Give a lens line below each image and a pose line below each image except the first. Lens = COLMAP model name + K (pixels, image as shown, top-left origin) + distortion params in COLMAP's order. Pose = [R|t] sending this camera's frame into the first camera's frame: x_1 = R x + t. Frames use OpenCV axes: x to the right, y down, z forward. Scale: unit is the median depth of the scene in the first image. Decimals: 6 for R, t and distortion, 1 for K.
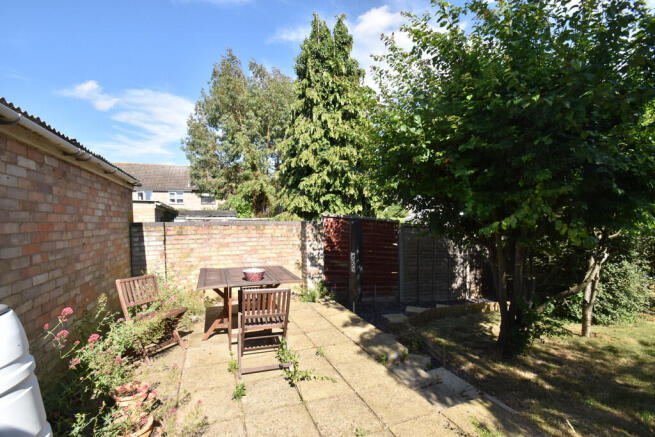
lens RADIAL K [[282.9, 0, 326.5], [0, 282.9, 227.6], [0, 0, 1]] dist [0.001061, -0.012576]
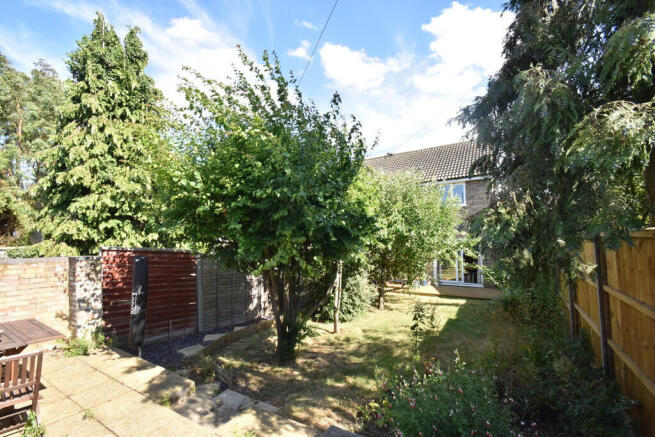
lens RADIAL K [[282.9, 0, 326.5], [0, 282.9, 227.6], [0, 0, 1]] dist [0.001061, -0.012576]
pose [[0.806396, 0.008481, 0.591315, 0.030675], [0.027315, 0.998296, -0.051568, -0.042294], [-0.590745, 0.057736, 0.804790, -0.092745]]
